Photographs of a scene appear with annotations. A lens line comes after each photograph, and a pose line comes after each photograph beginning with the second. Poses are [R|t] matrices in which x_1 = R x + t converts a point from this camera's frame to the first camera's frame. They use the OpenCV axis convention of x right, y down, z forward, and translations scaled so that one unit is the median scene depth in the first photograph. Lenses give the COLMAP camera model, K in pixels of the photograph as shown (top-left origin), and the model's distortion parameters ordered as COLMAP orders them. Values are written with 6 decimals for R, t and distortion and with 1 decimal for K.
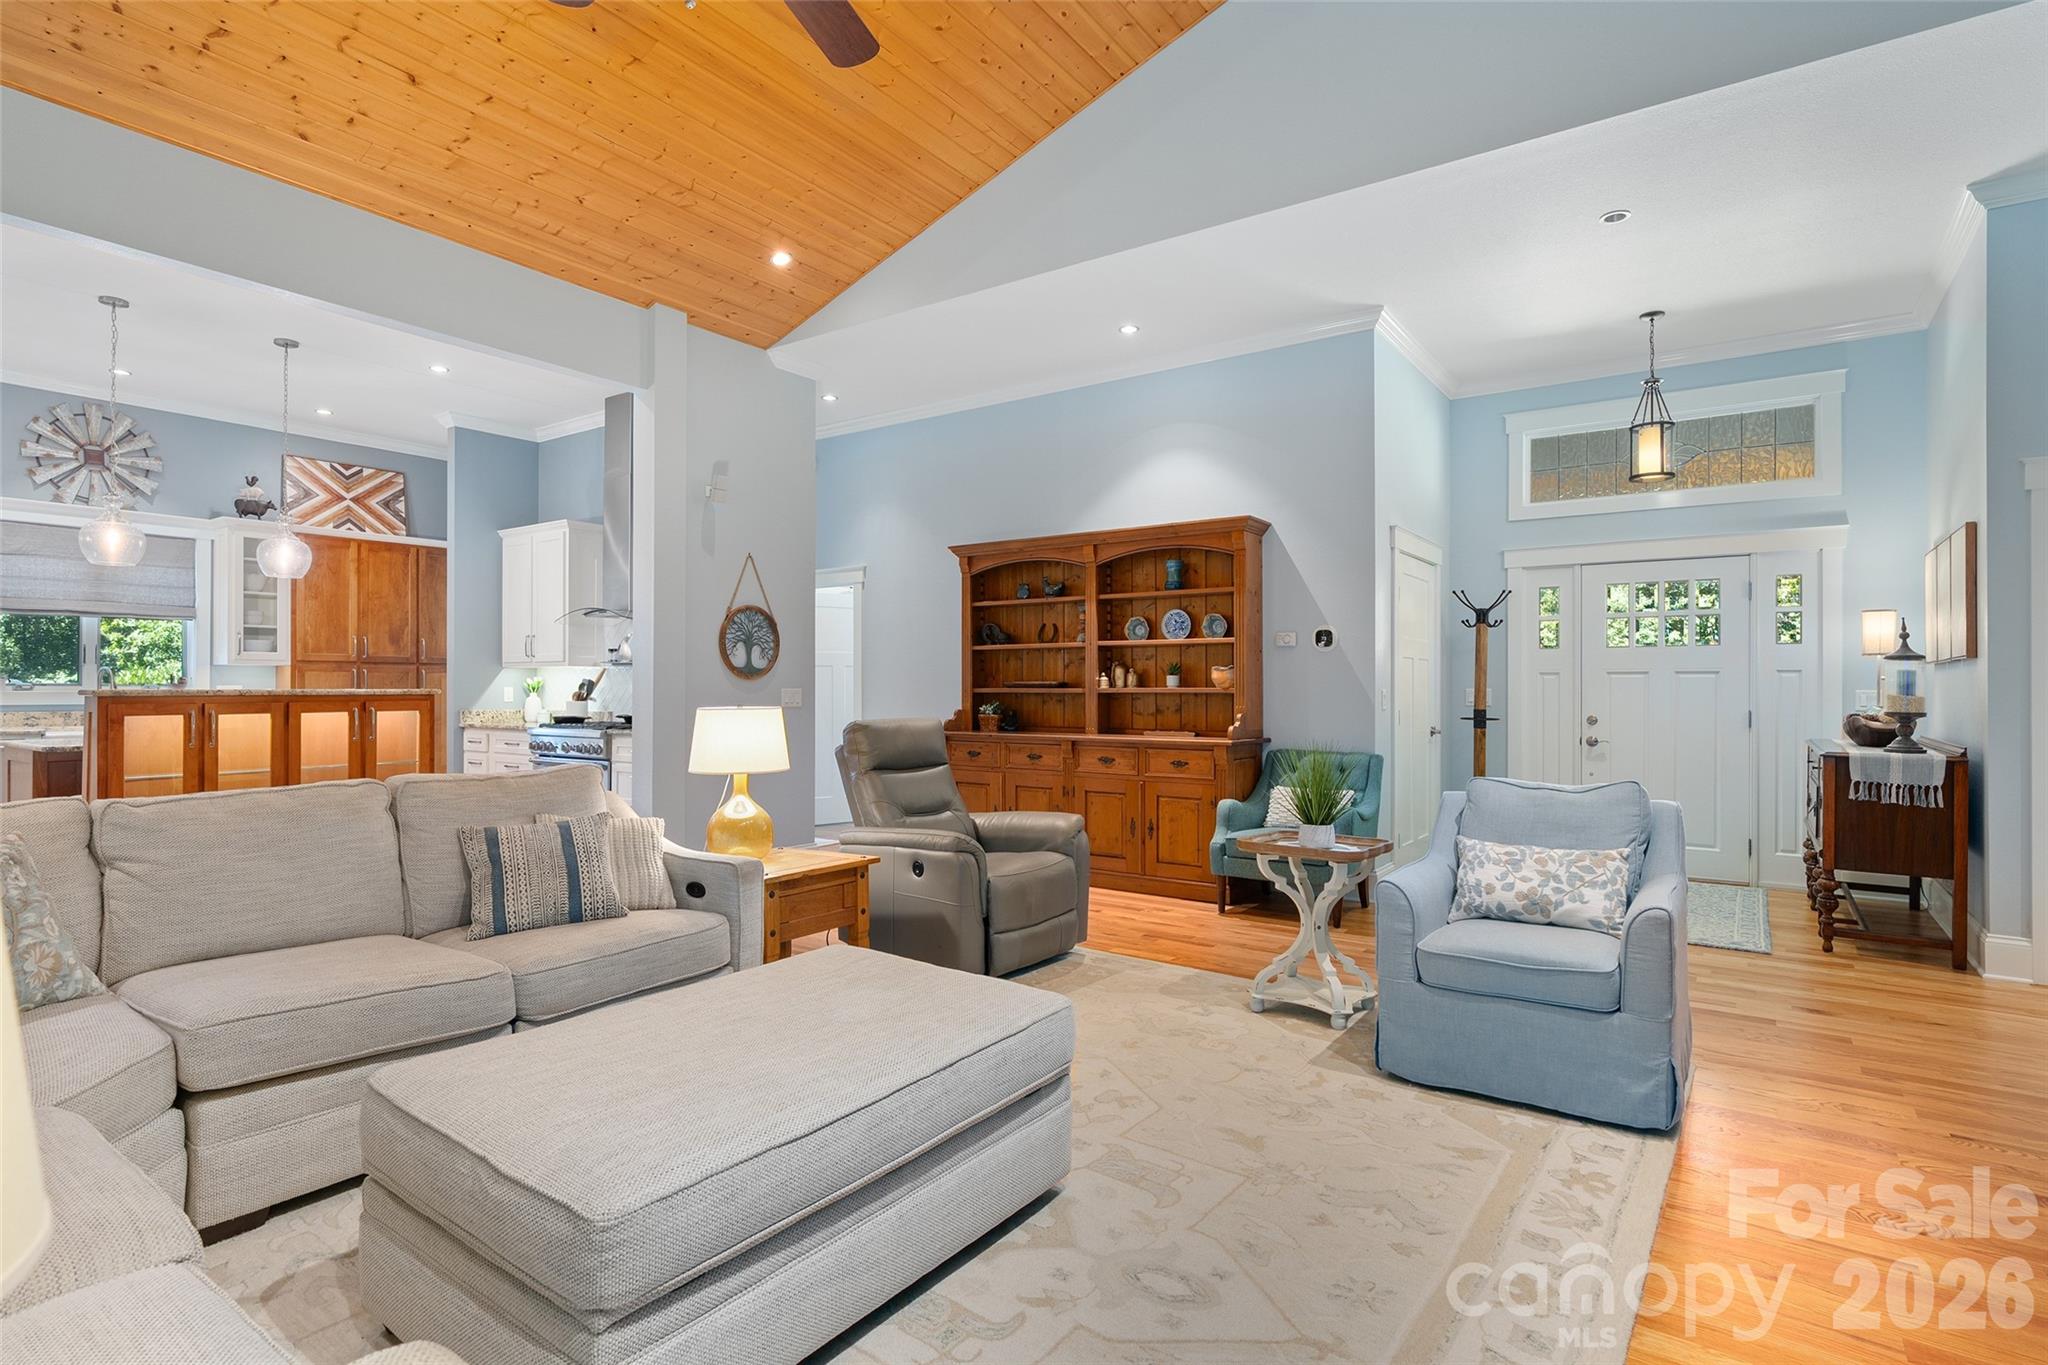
lens RADIAL K [[1018.4, 0, 1013.7], [0, 1018.4, 686.5], [0, 0, 1]] dist [-0.003278, -0.001876]
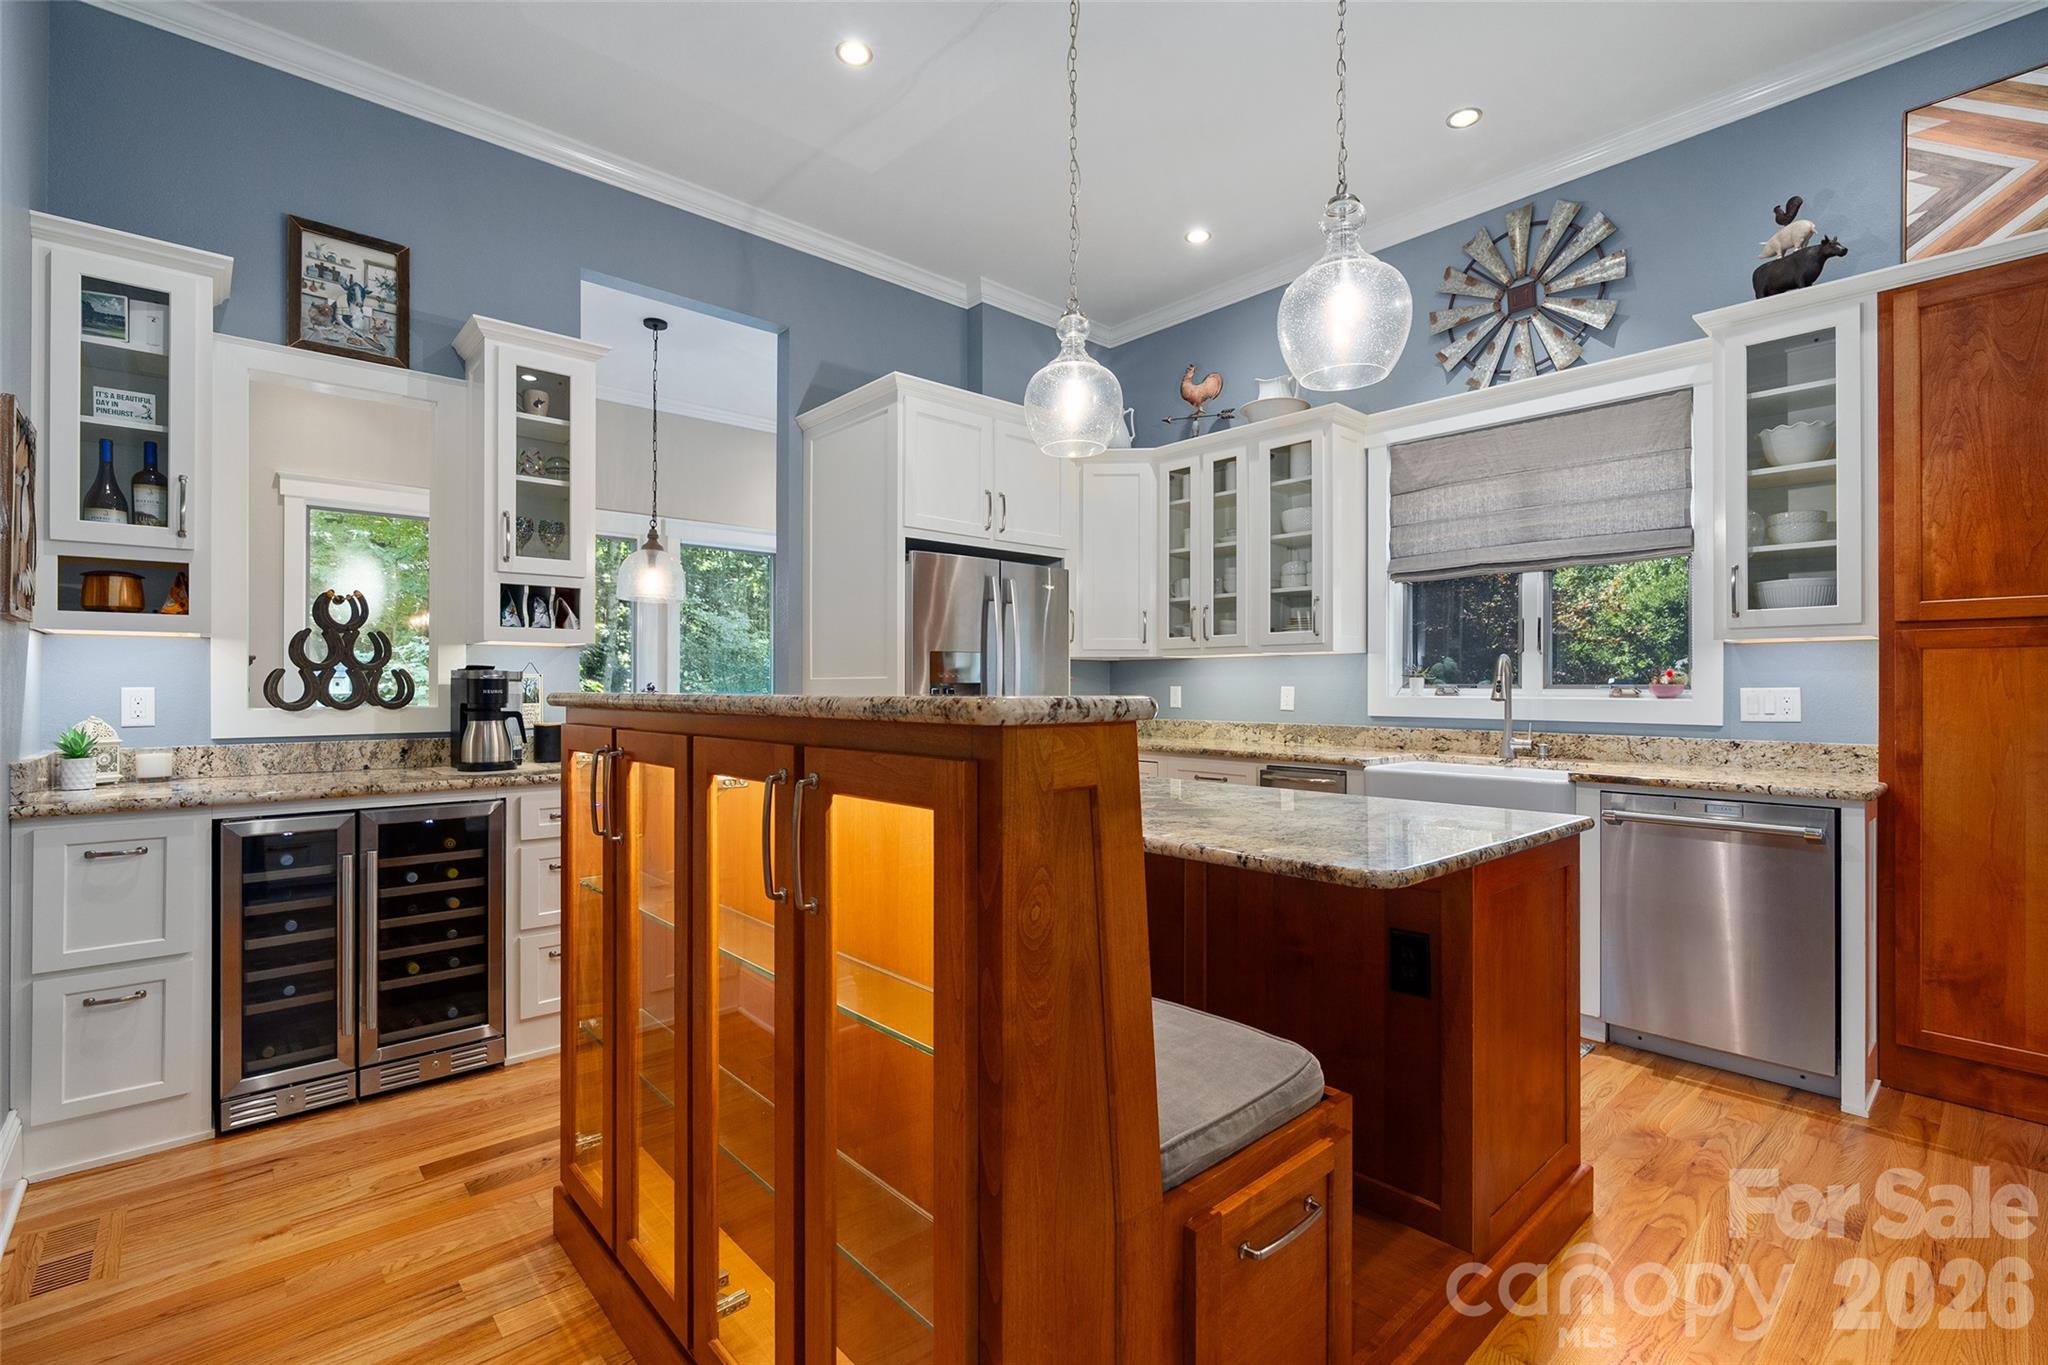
lens RADIAL K [[930.8, 0, 1012.5], [0, 930.8, 683.0], [0, 0, 1]] dist [-0.002038, 0.000152]
pose [[-0.217724, -0.008395, -0.975974, -0.415056], [-0.002278, 0.999965, -0.008093, 0.000845], [0.976008, 0.000461, -0.217736, 1.067130]]
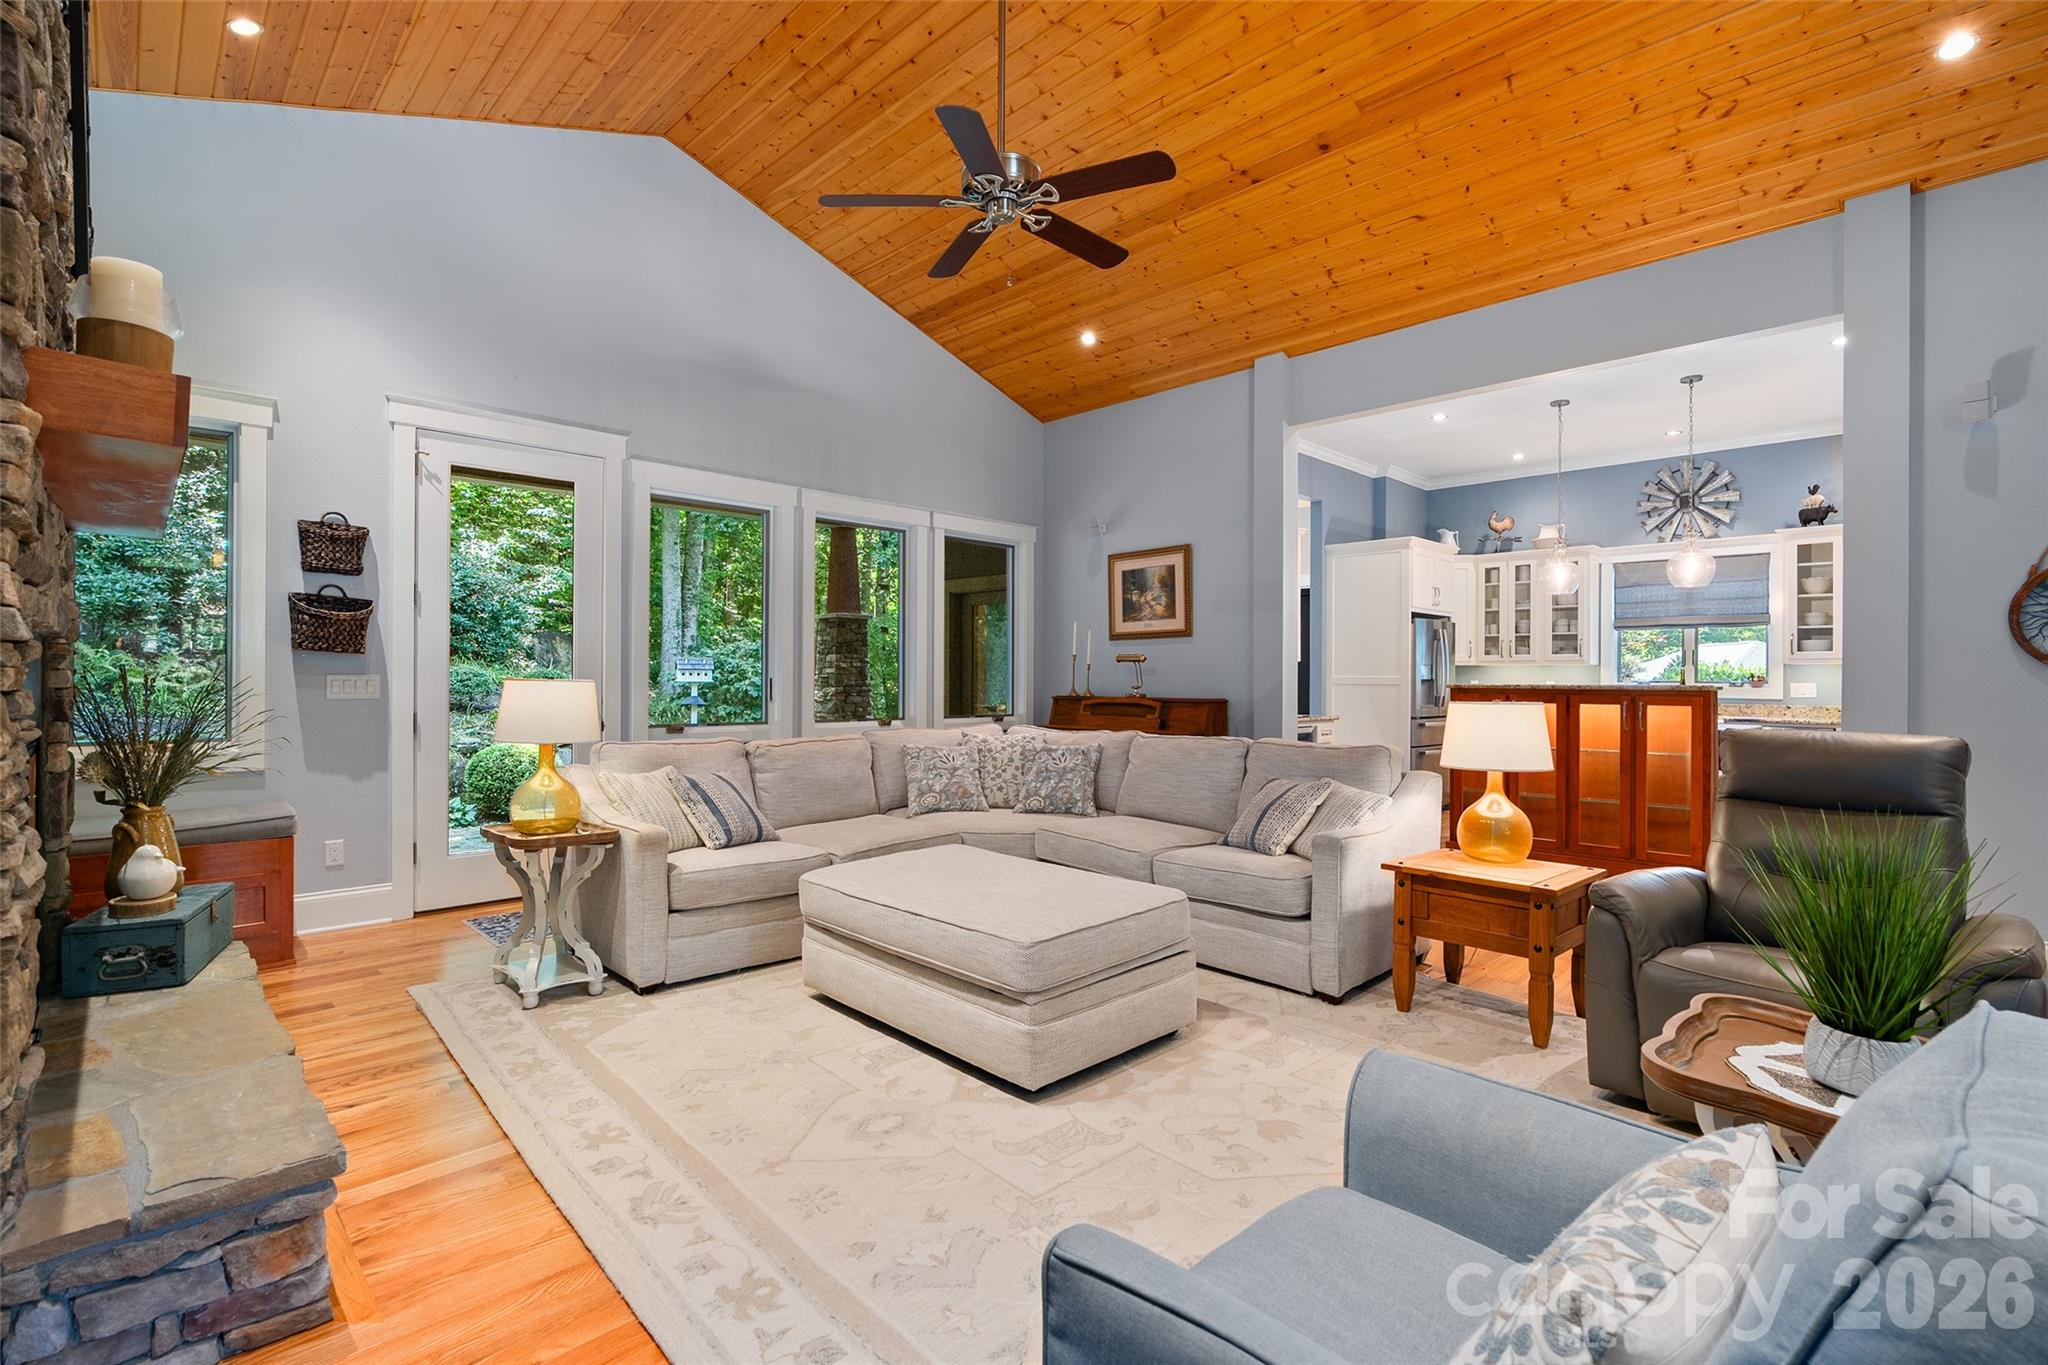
lens RADIAL K [[929.3, 0, 1022.3], [0, 929.3, 675.1], [0, 0, 1]] dist [-0.002812, -0.000030]
pose [[-0.172920, -0.006774, -0.984913, 0.474364], [-0.006680, 0.999961, -0.005705, 0.001689], [0.984913, 0.005593, -0.172959, 0.497832]]
